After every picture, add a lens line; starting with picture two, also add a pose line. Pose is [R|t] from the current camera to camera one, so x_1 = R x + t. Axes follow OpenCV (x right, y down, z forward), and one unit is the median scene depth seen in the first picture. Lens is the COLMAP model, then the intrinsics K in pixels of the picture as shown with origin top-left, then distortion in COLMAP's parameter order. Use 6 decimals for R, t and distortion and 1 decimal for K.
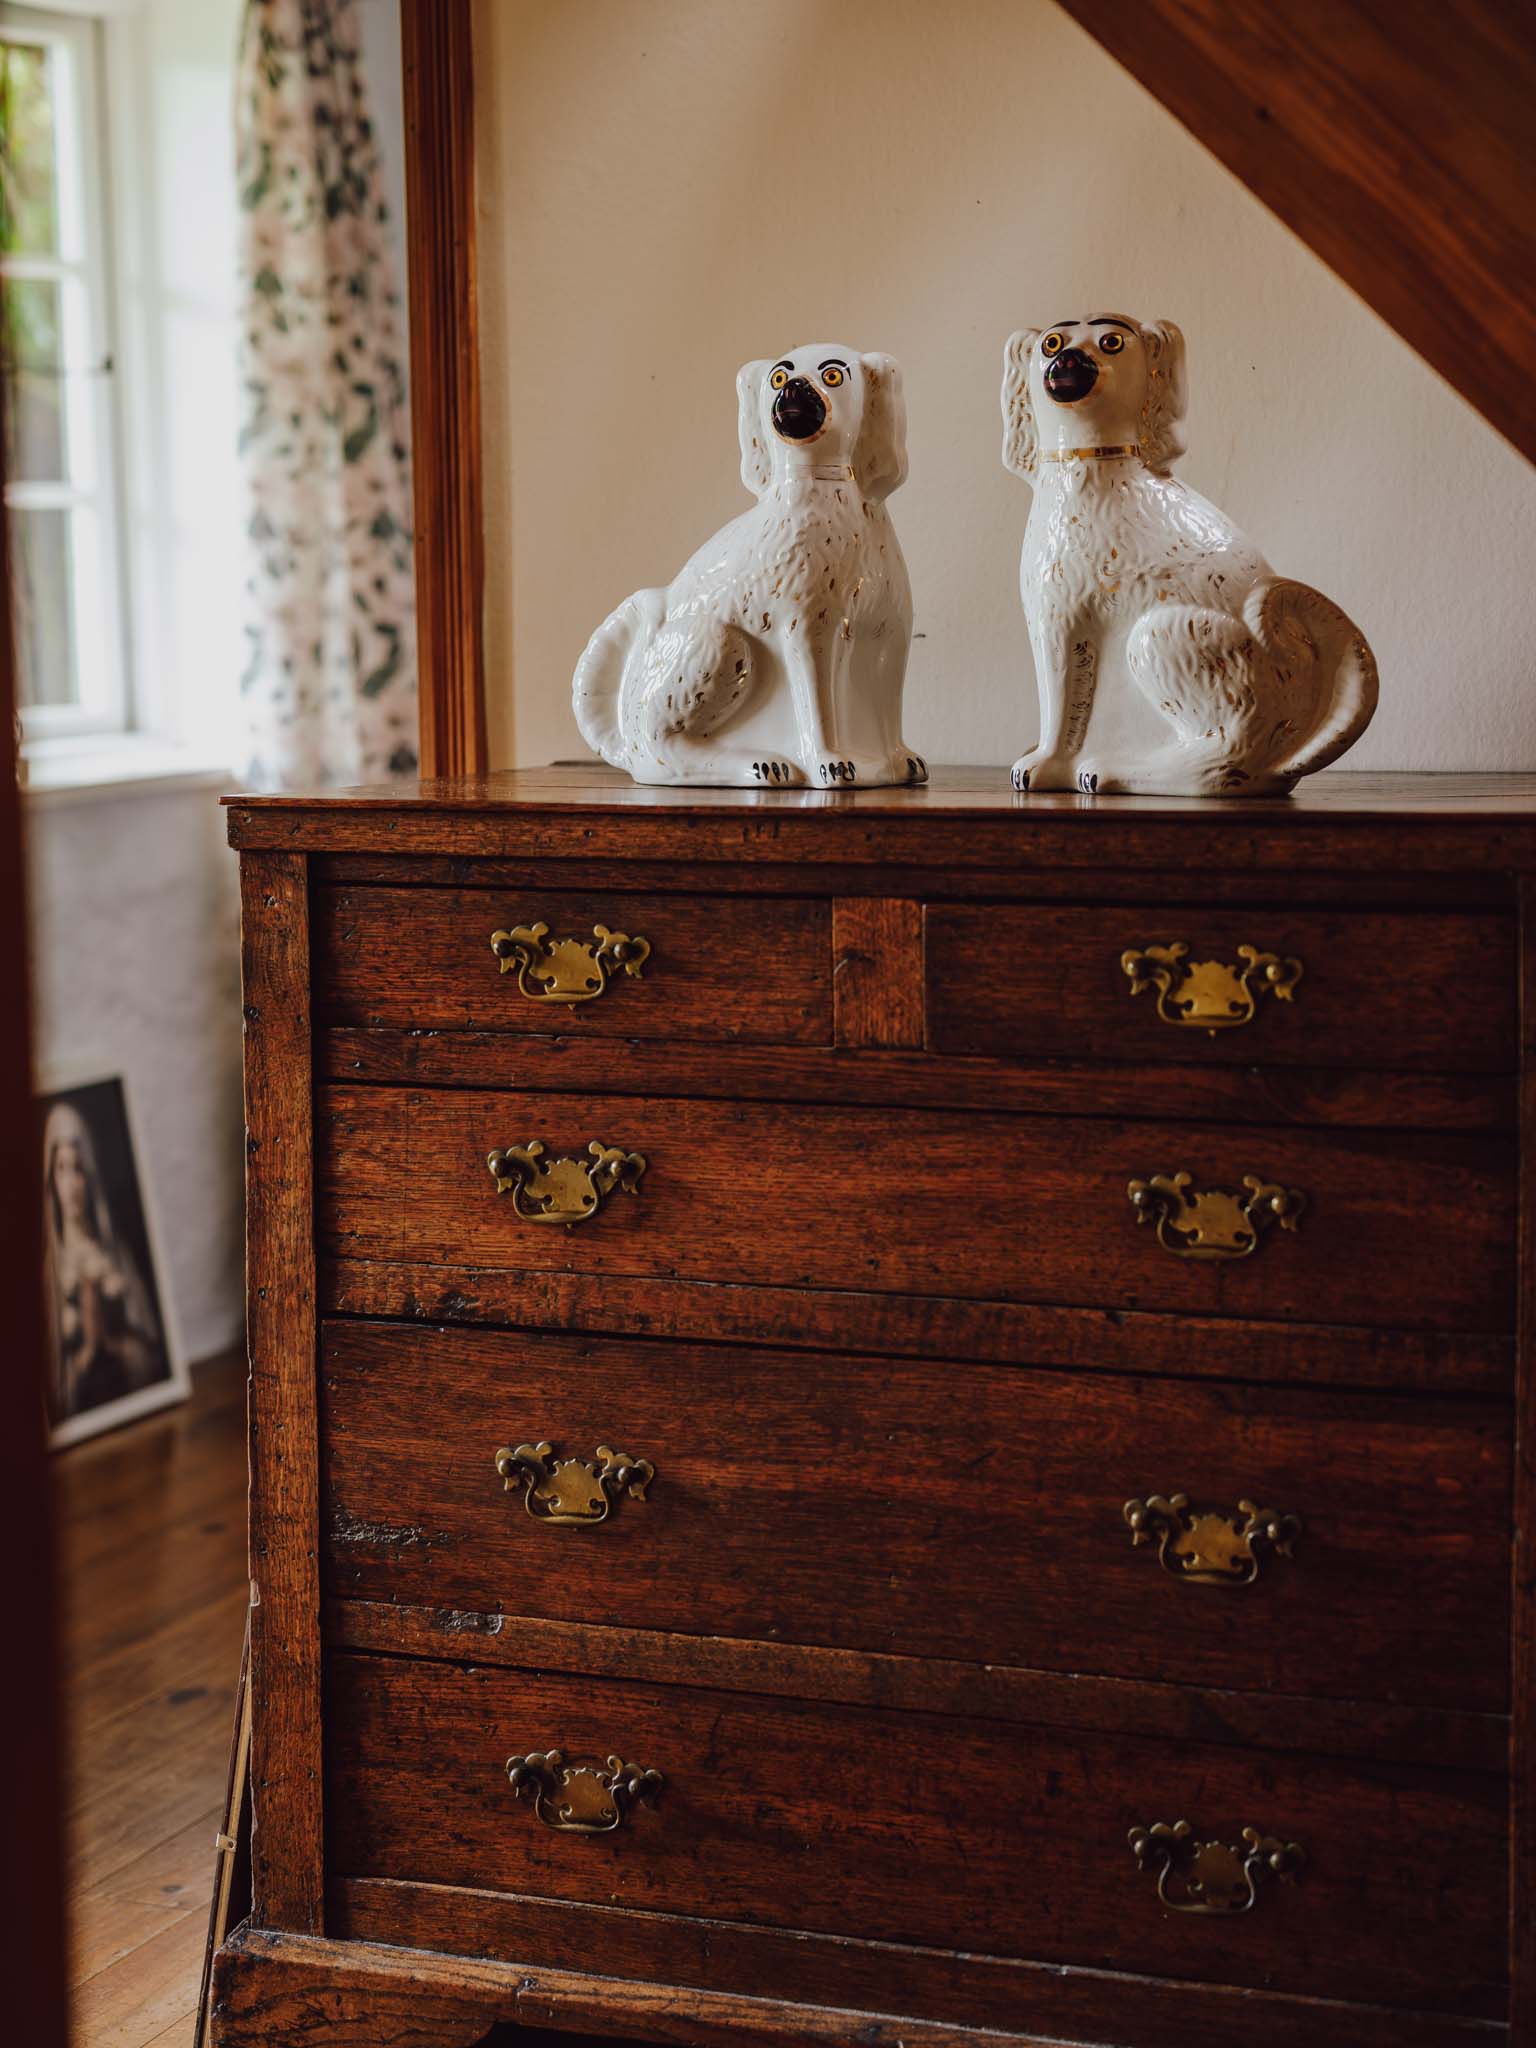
lens RADIAL K [[3833.3, 0, 768.0], [0, 3833.3, 1024.0], [0, 0, 1]] dist [0.045012, 0.347395]
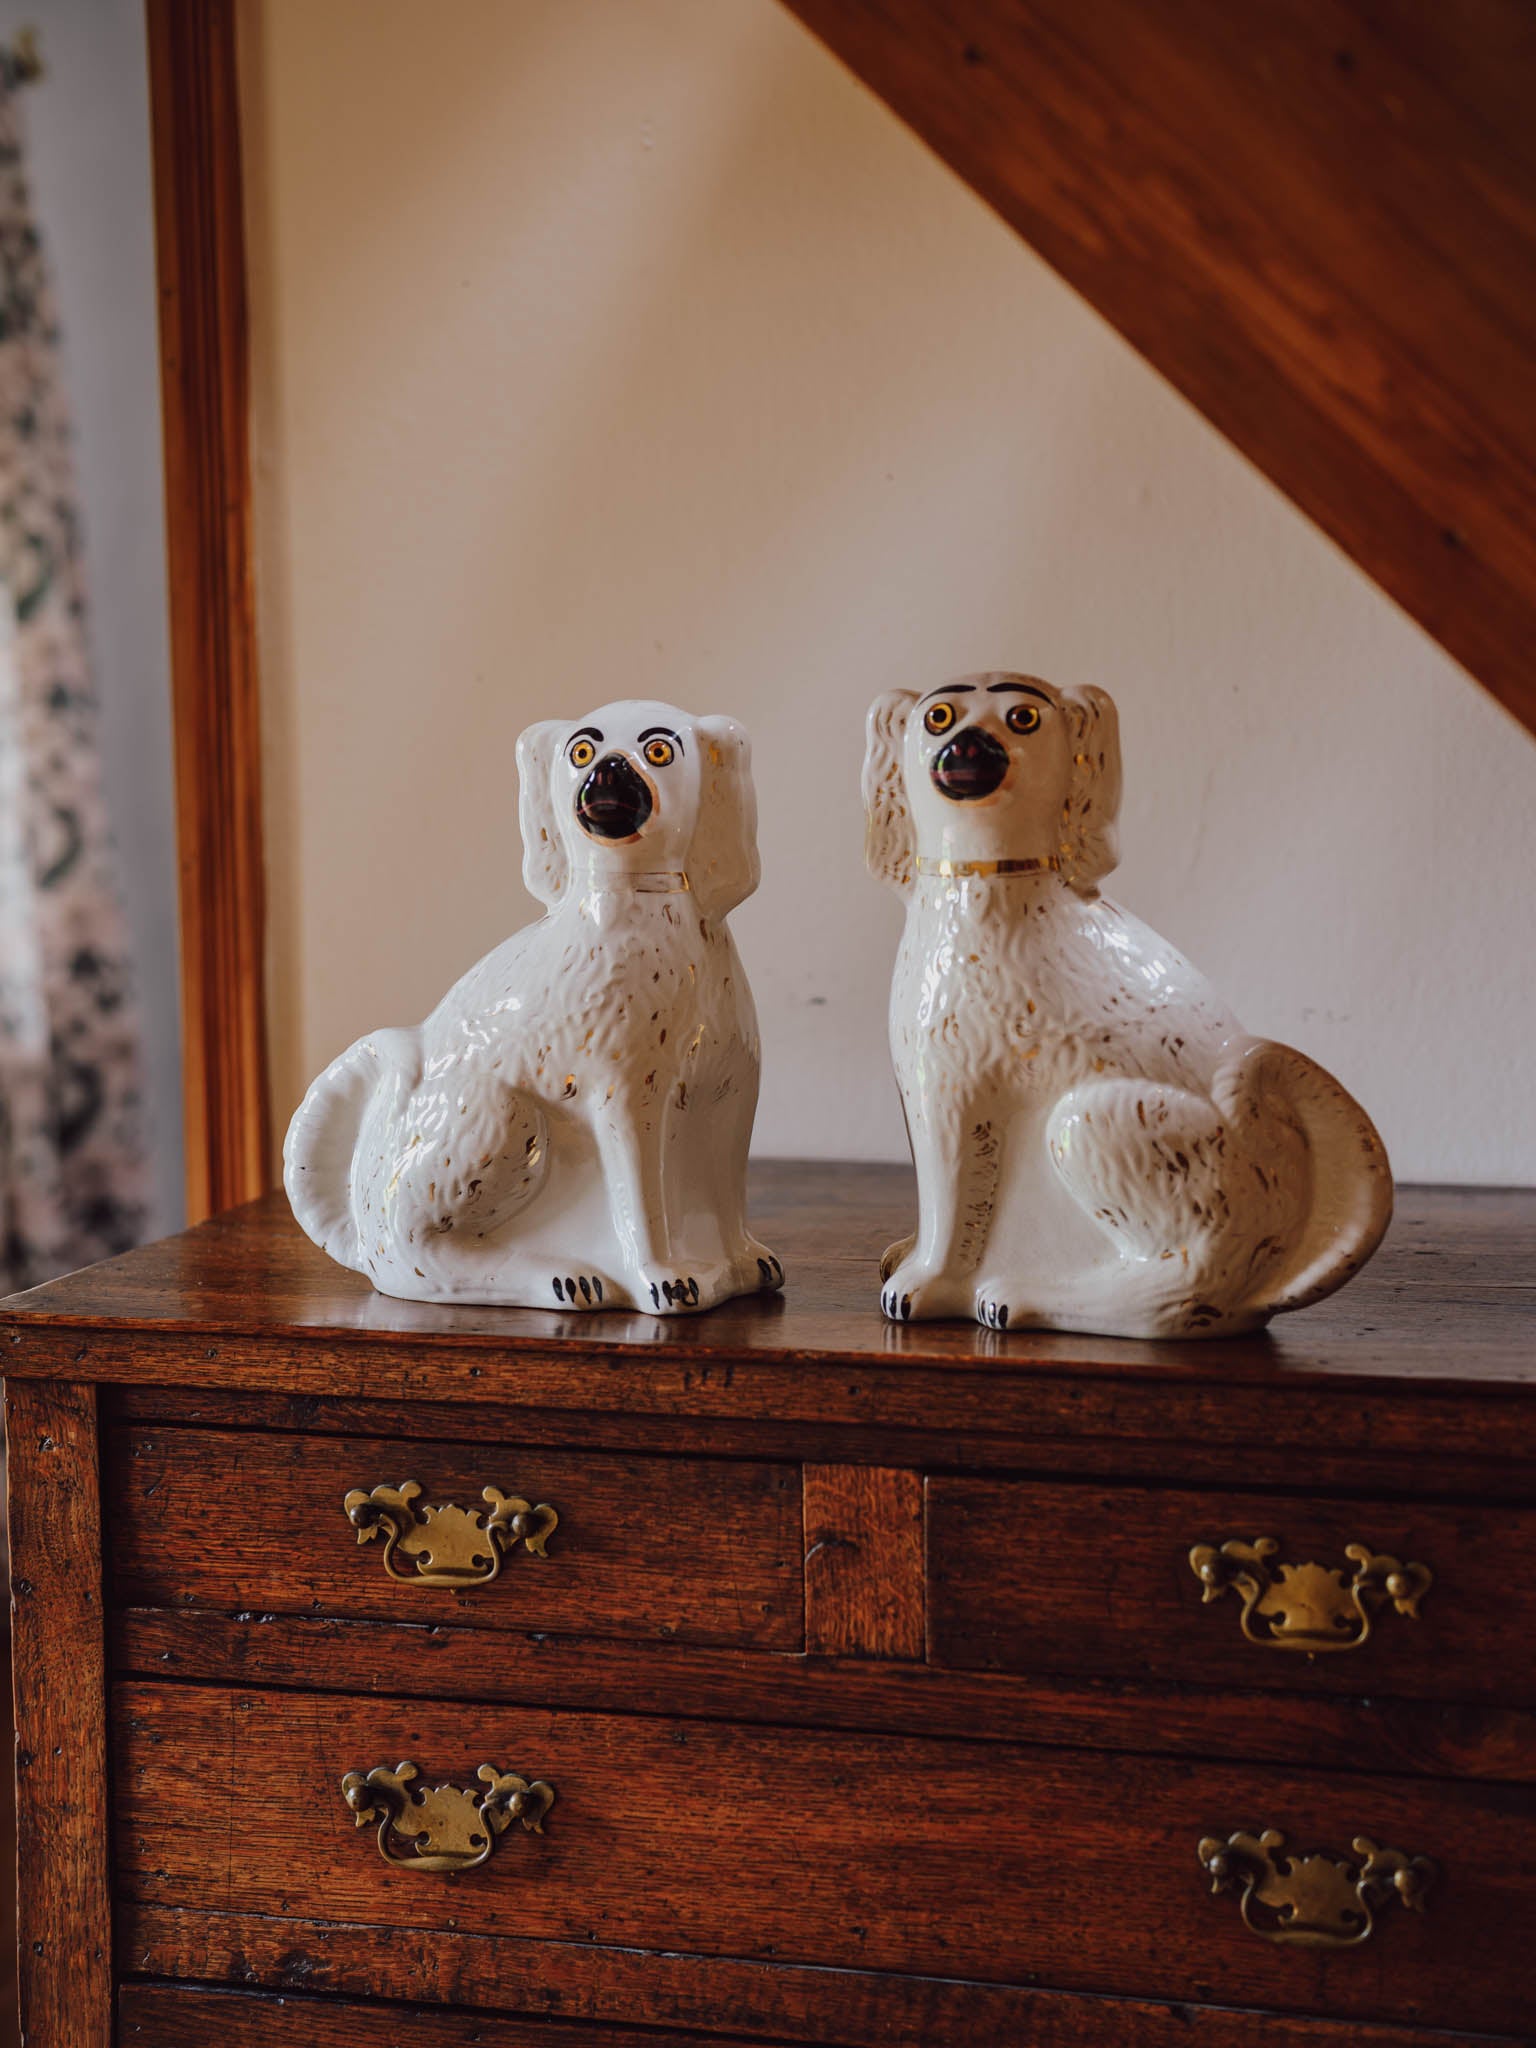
lens RADIAL K [[3833.3, 0, 768.0], [0, 3833.3, 1024.0], [0, 0, 1]] dist [0.045012, 0.347395]
pose [[0.994286, -0.014438, 0.105764, -0.068375], [0.013395, 0.999855, 0.010562, -0.125834], [-0.105901, -0.009084, 0.994335, 0.227281]]
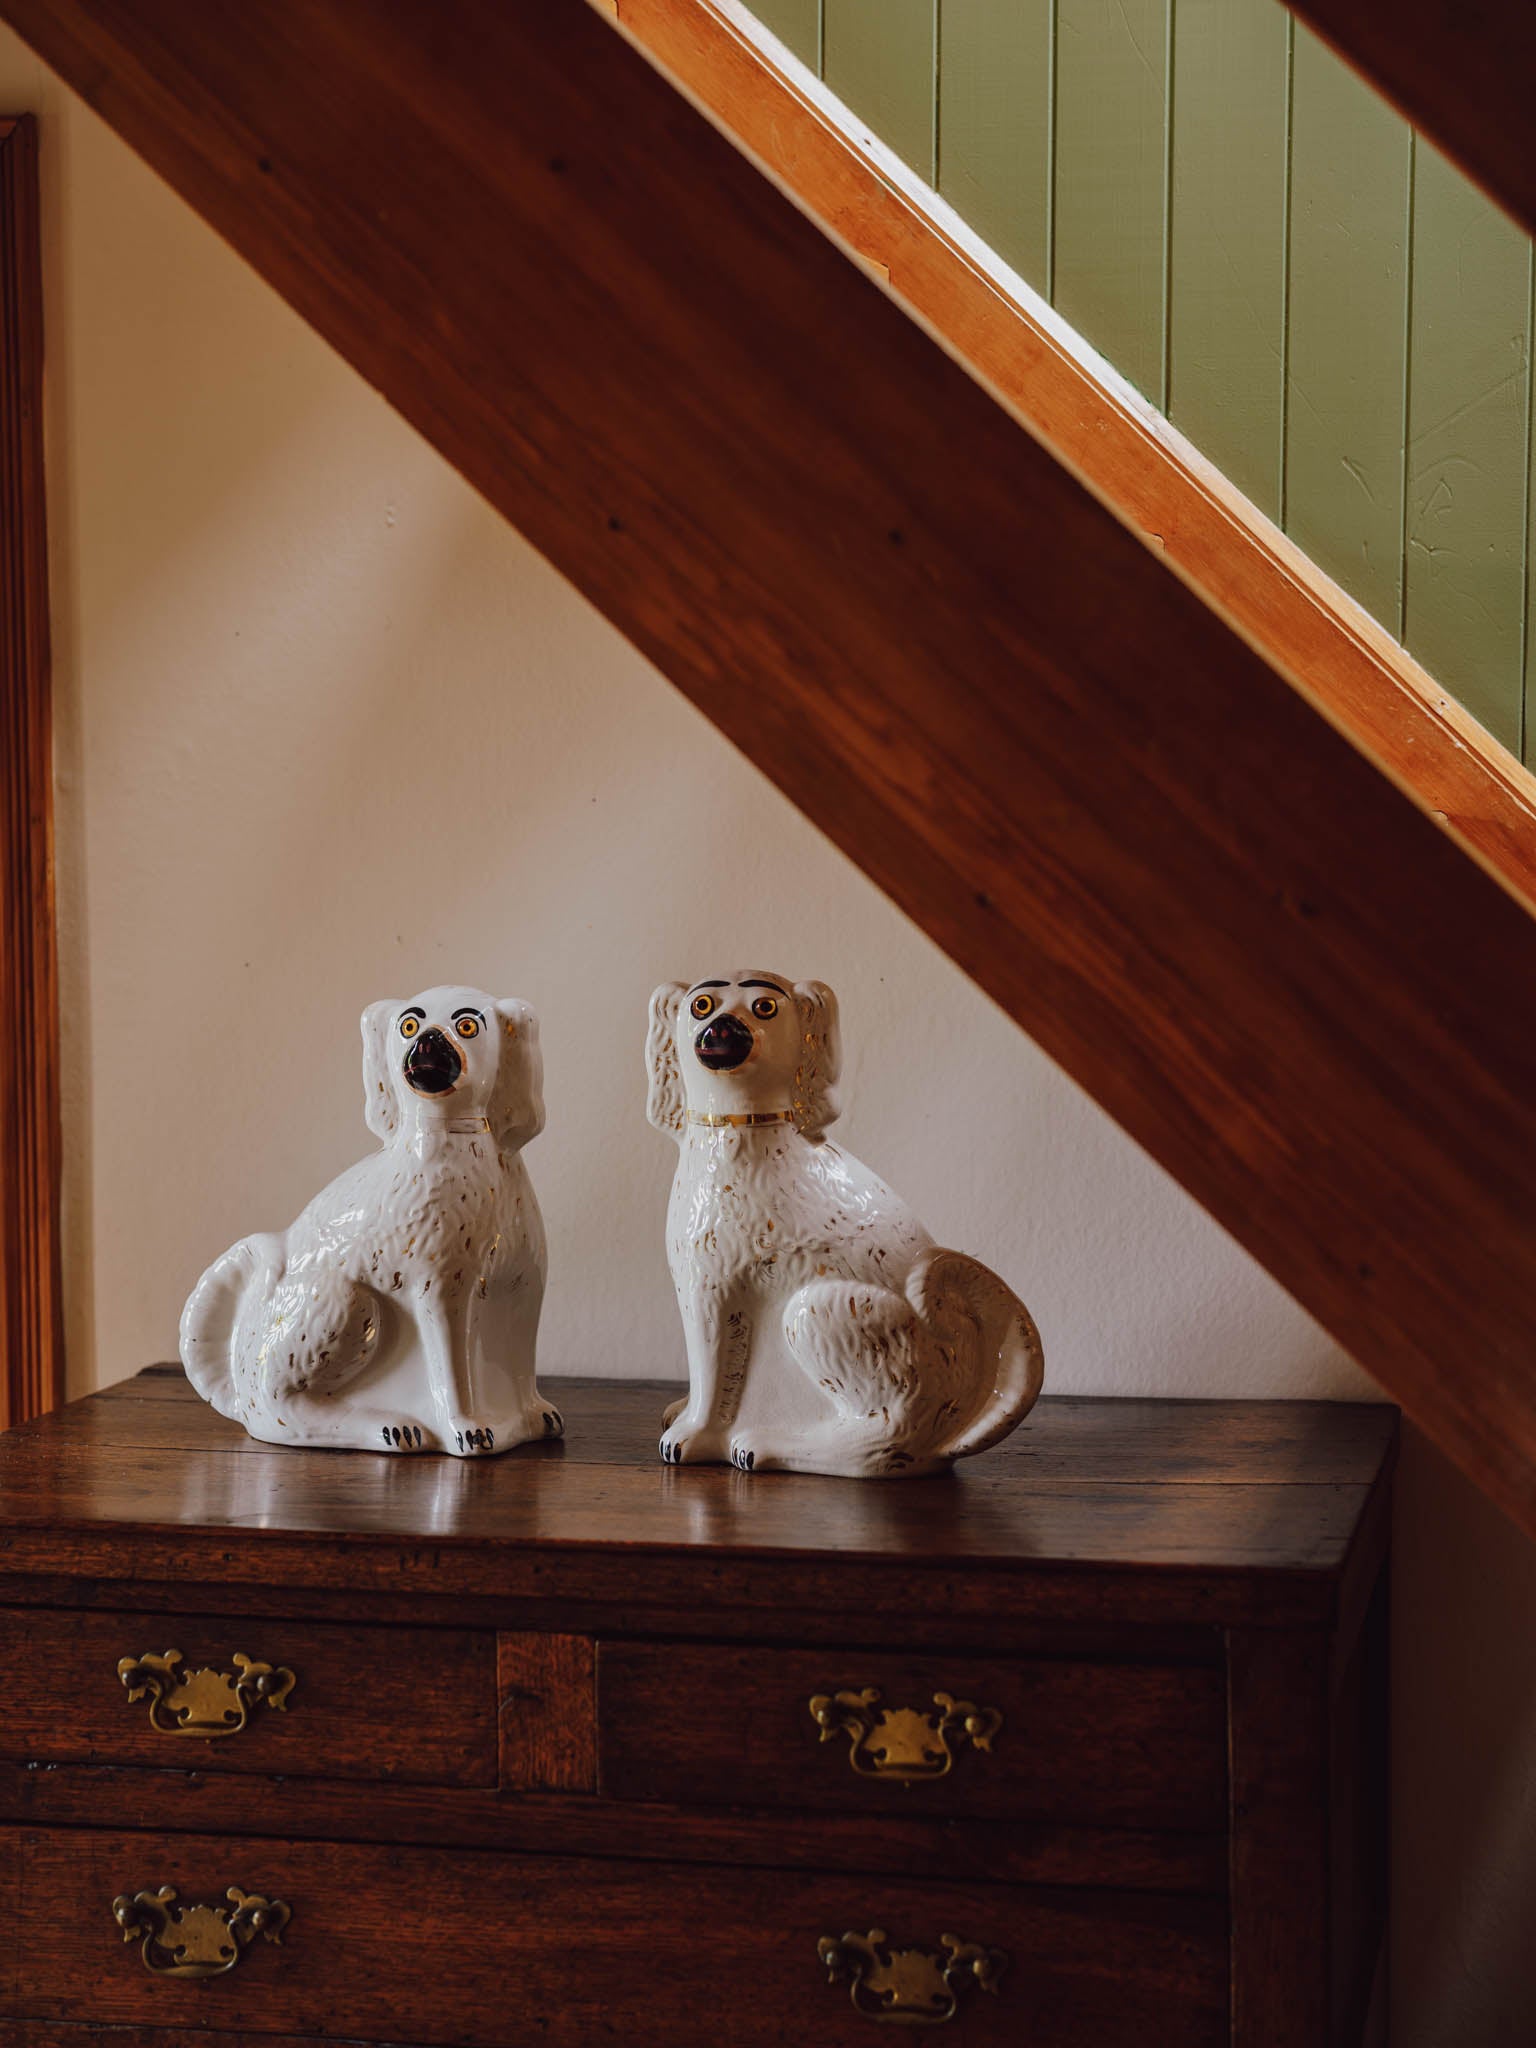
lens RADIAL K [[3833.3, 0, 768.0], [0, 3833.3, 1024.0], [0, 0, 1]] dist [0.045012, 0.347395]
pose [[0.988110, -0.006821, 0.153597, -0.059257], [0.013361, 0.999045, -0.041590, -0.137413], [-0.153166, 0.043148, 0.987258, 0.052638]]
